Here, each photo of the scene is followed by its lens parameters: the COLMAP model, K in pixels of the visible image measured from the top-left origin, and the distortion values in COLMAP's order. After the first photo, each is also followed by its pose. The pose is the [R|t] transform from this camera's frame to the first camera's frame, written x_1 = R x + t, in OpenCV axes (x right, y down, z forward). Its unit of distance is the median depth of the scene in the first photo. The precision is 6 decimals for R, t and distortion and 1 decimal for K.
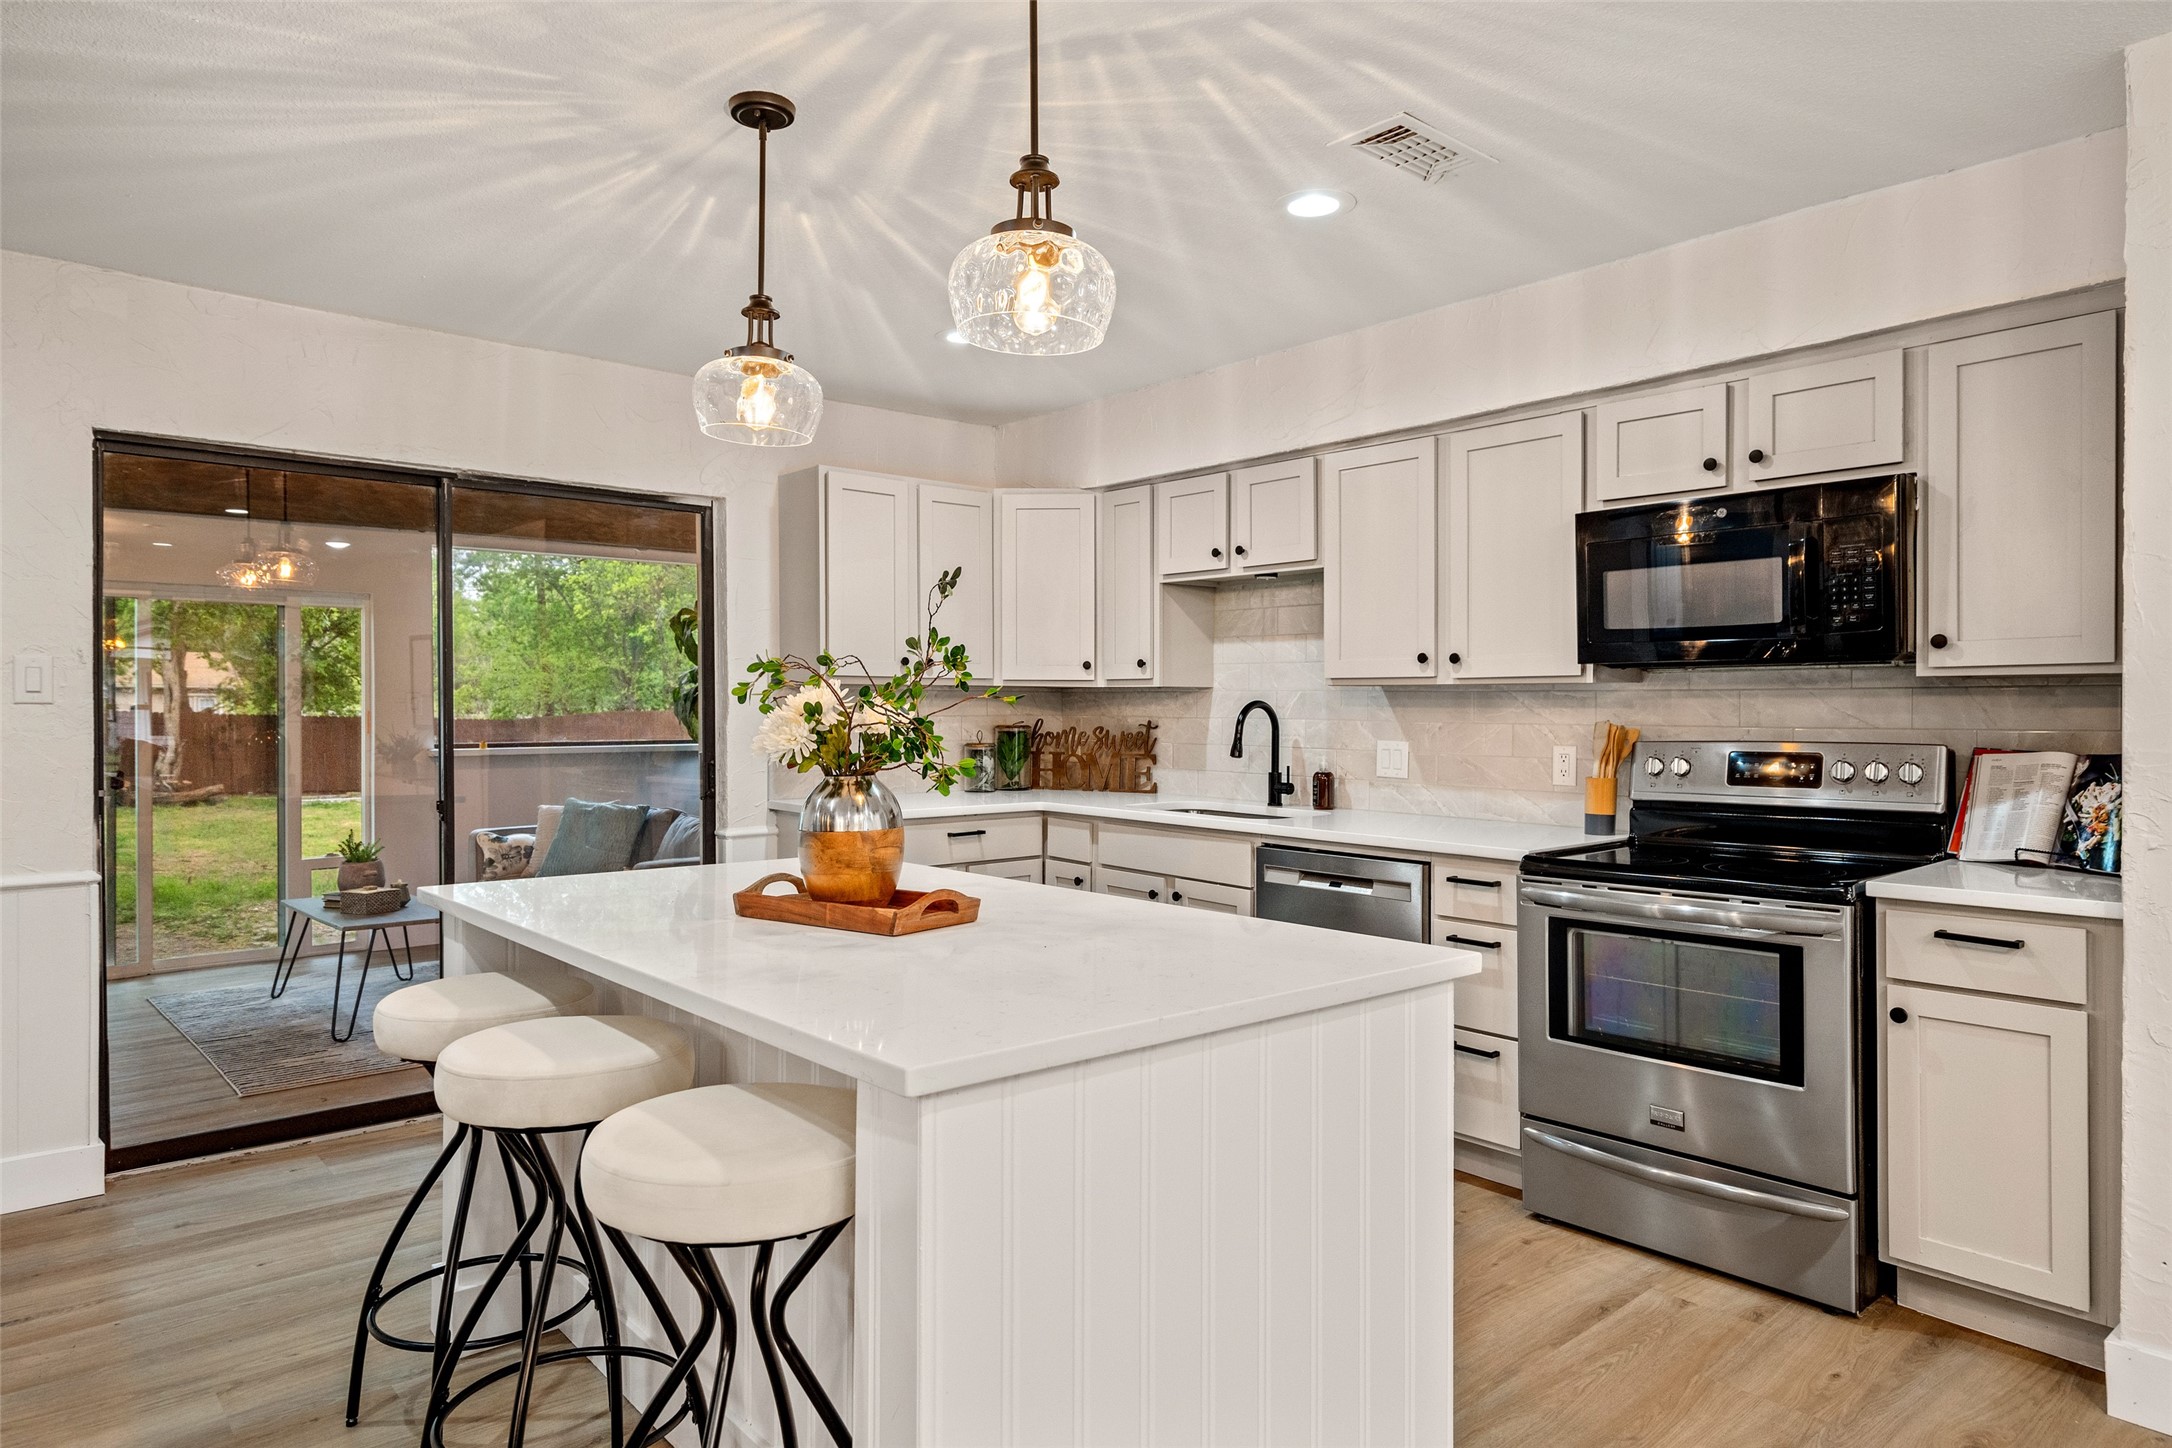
lens RADIAL K [[1312.1, 0, 1076.8], [0, 1312.1, 718.6], [0, 0, 1]] dist [0.004627, 0.002026]
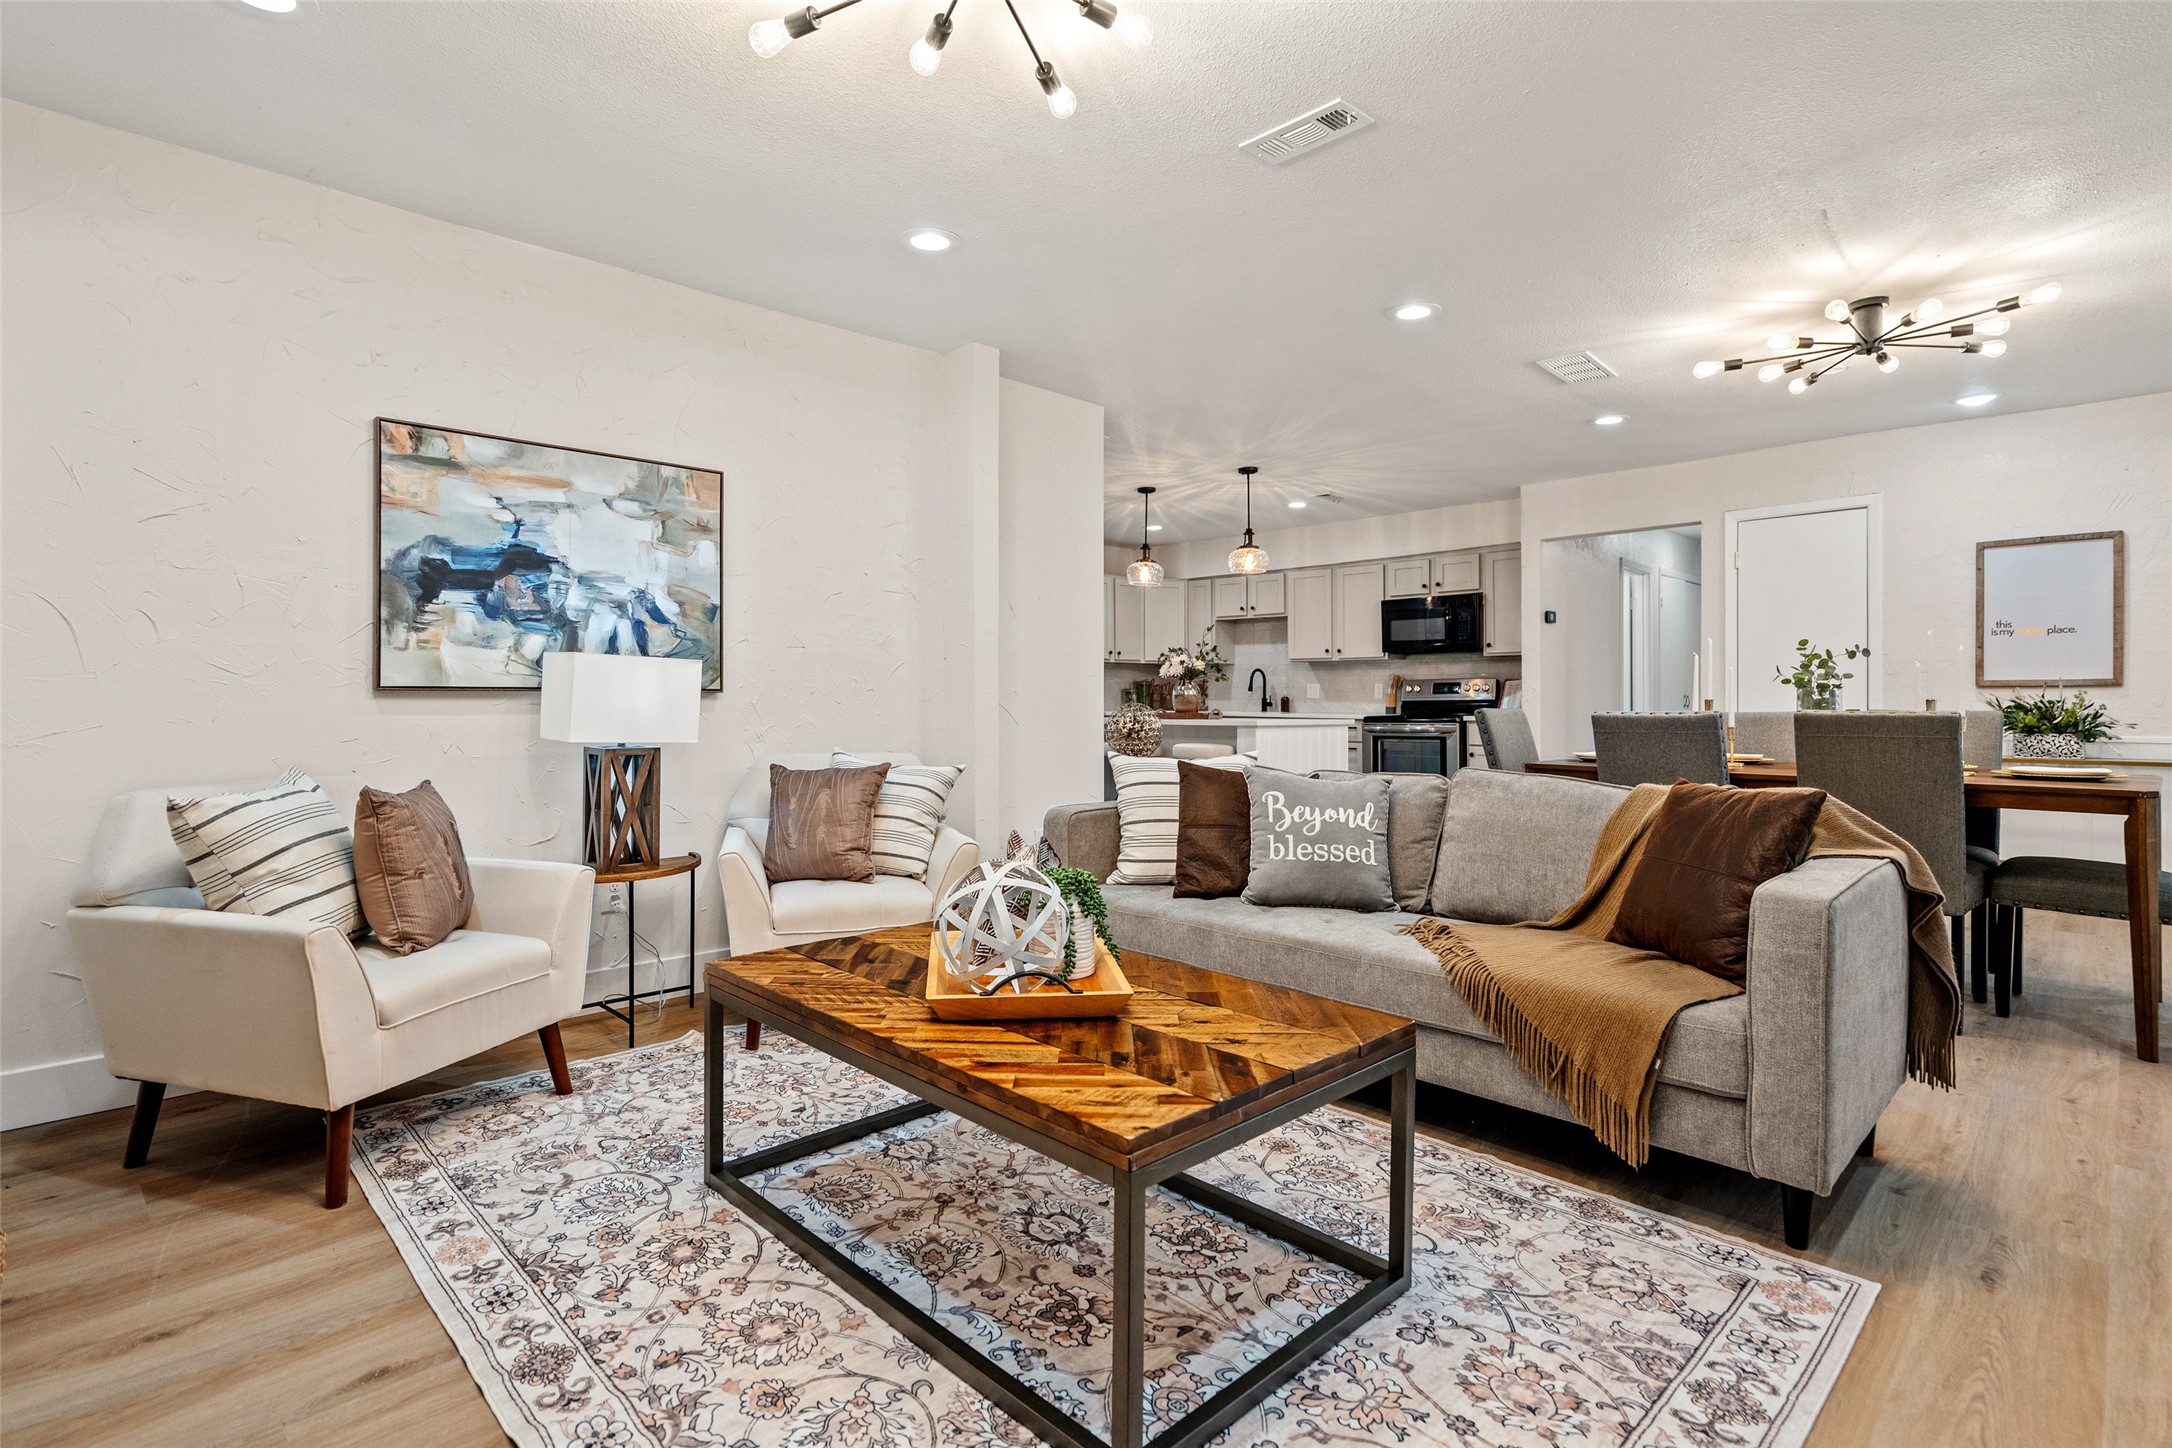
lens RADIAL K [[1077.4, 0, 1077.5], [0, 1077.4, 702.0], [0, 0, 1]] dist [0.001844, 0.000070]
pose [[0.997604, -0.000908, 0.069171, -0.444938], [0.001270, 0.999986, -0.005190, 0.077261], [-0.069165, 0.005266, 0.997591, -1.299756]]
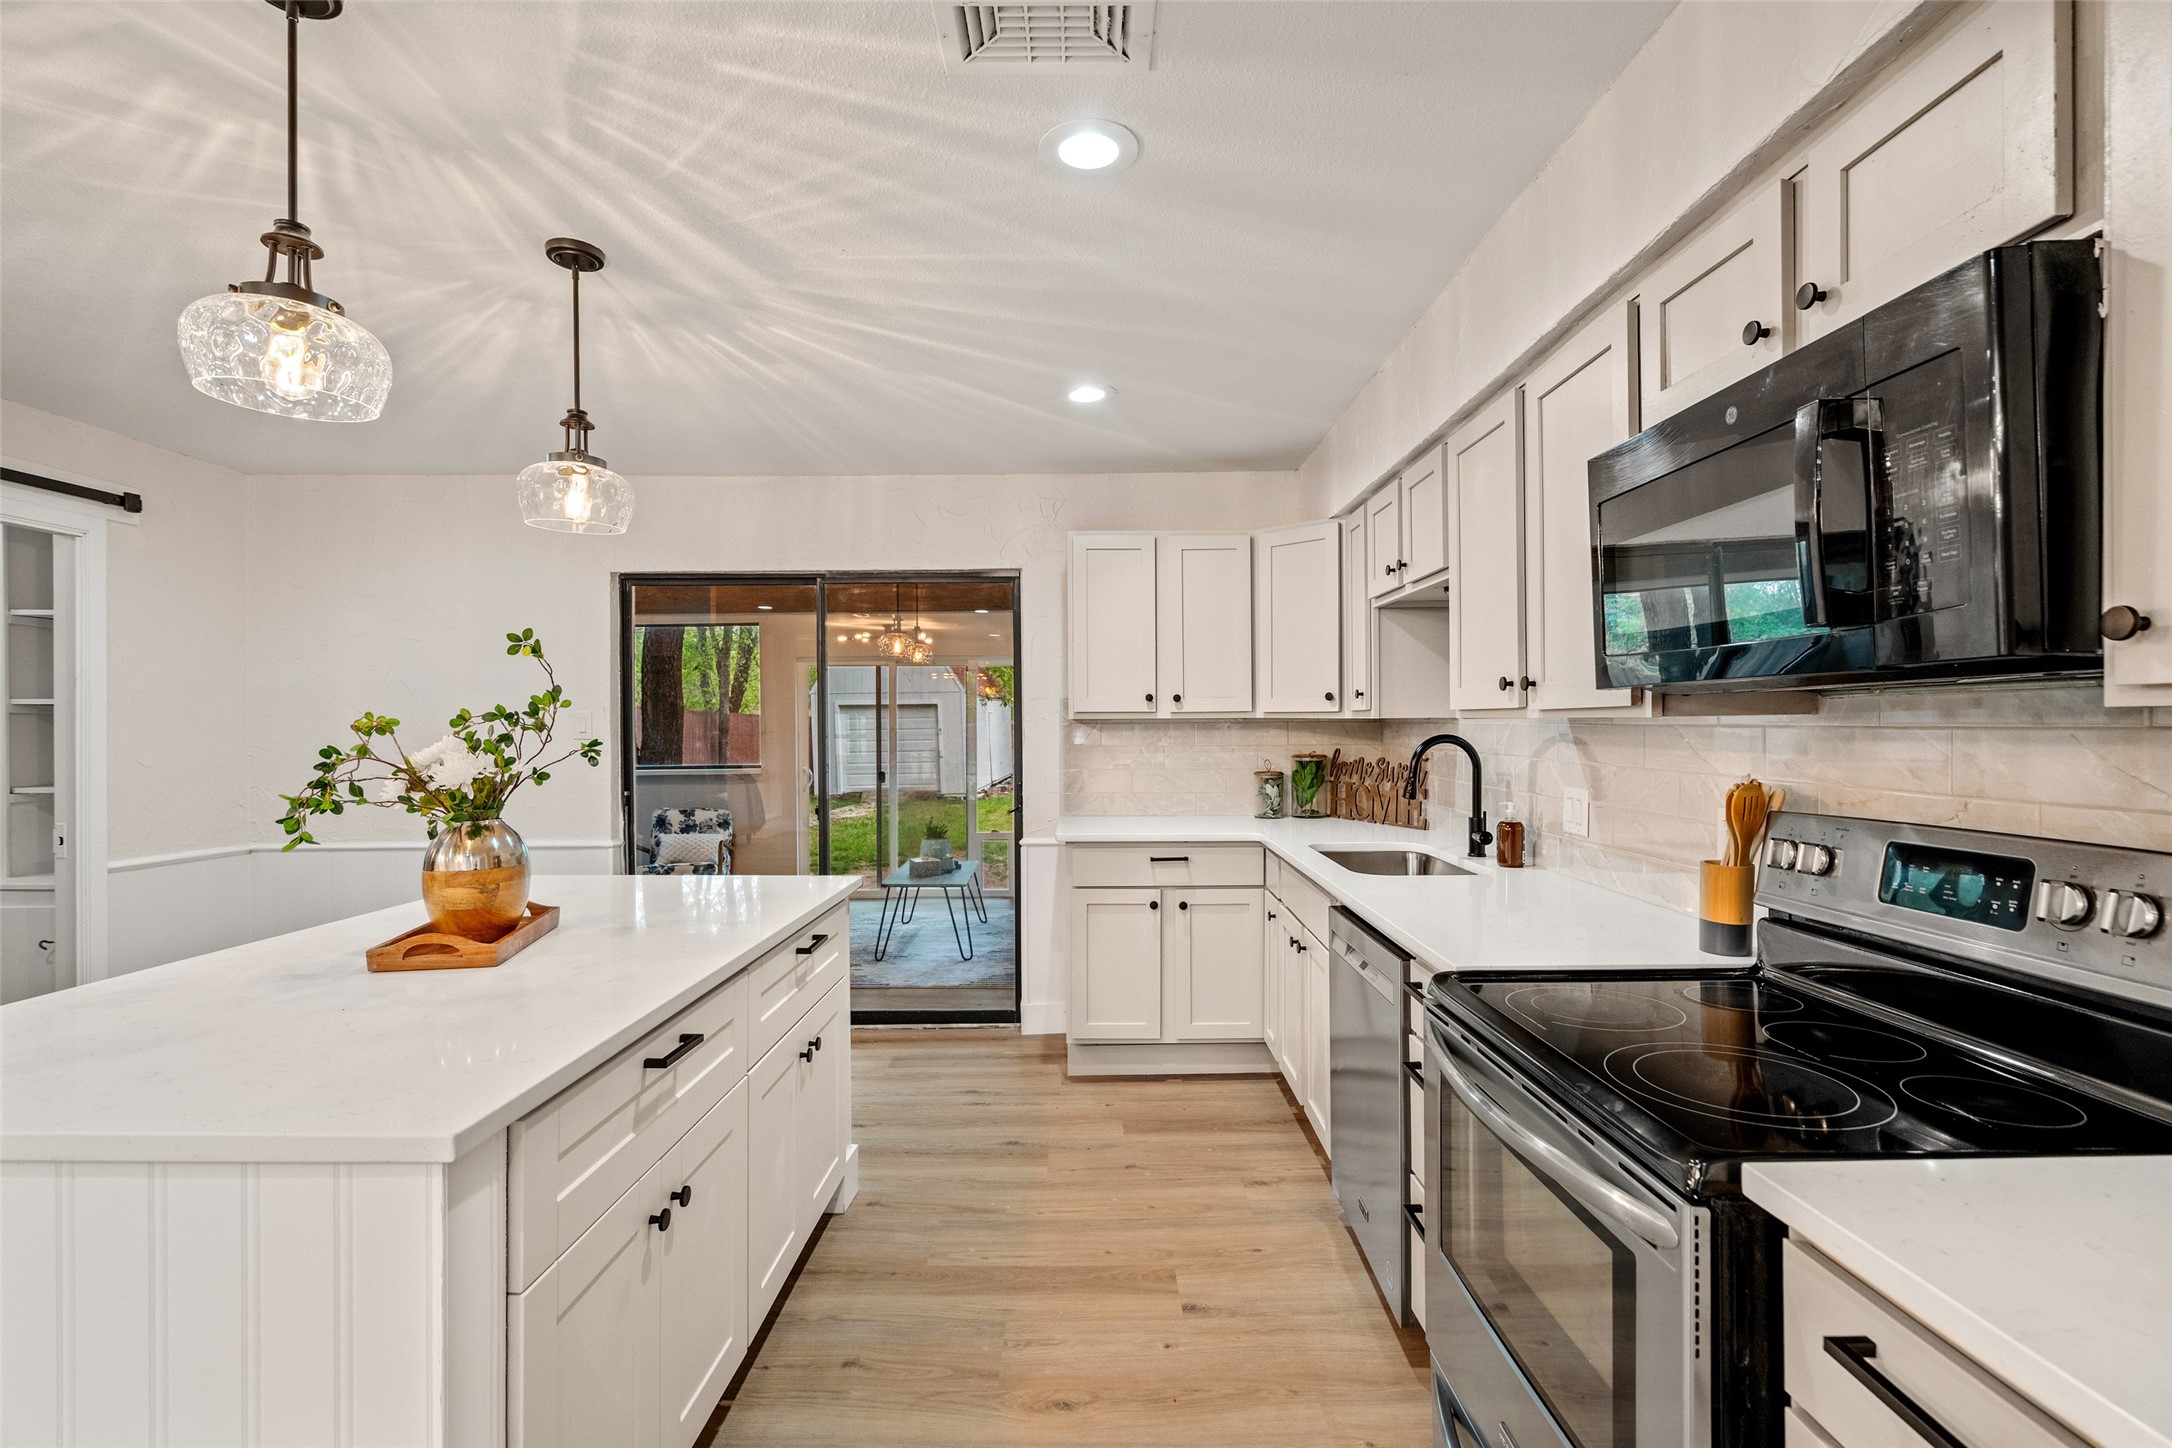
lens RADIAL K [[984.5, 0, 1080.9], [0, 984.5, 731.2], [0, 0, 1]] dist [0.000748, 0.000913]
pose [[0.752055, -0.000980, -0.659099, 0.503073], [0.001196, 0.999999, -0.000123, -0.020802], [0.659099, -0.000695, 0.752056, 0.454778]]
